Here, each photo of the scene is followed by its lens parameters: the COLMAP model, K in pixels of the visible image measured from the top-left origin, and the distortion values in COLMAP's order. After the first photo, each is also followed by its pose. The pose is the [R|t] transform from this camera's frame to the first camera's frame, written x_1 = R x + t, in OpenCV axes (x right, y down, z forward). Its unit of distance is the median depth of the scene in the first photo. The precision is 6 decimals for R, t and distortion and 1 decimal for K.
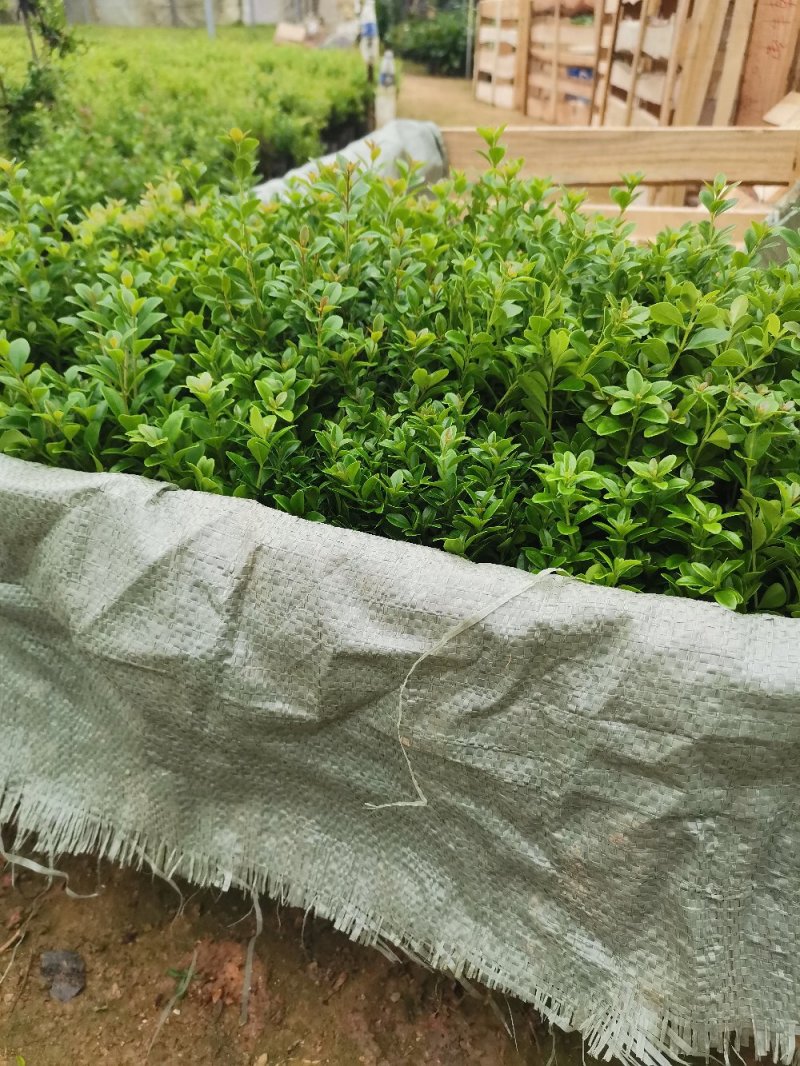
lens RADIAL K [[839.7, 0, 401.5], [0, 839.7, 532.3], [0, 0, 1]] dist [0.011190, -0.003882]
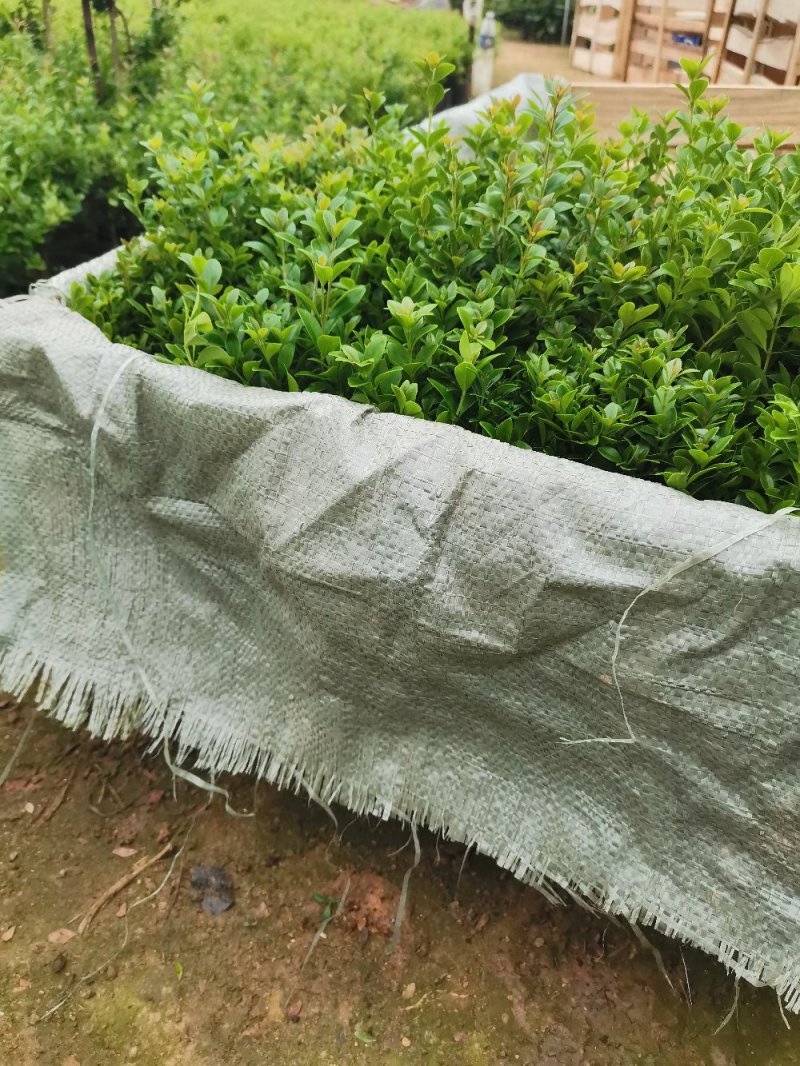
lens RADIAL K [[839.7, 0, 397.5], [0, 839.7, 533.9], [0, 0, 1]] dist [0.011190, -0.003882]
pose [[0.995700, 0.062892, -0.068019, -0.159221], [-0.060741, 0.997600, 0.033248, 0.054198], [0.069946, -0.028973, 0.997130, 0.010179]]
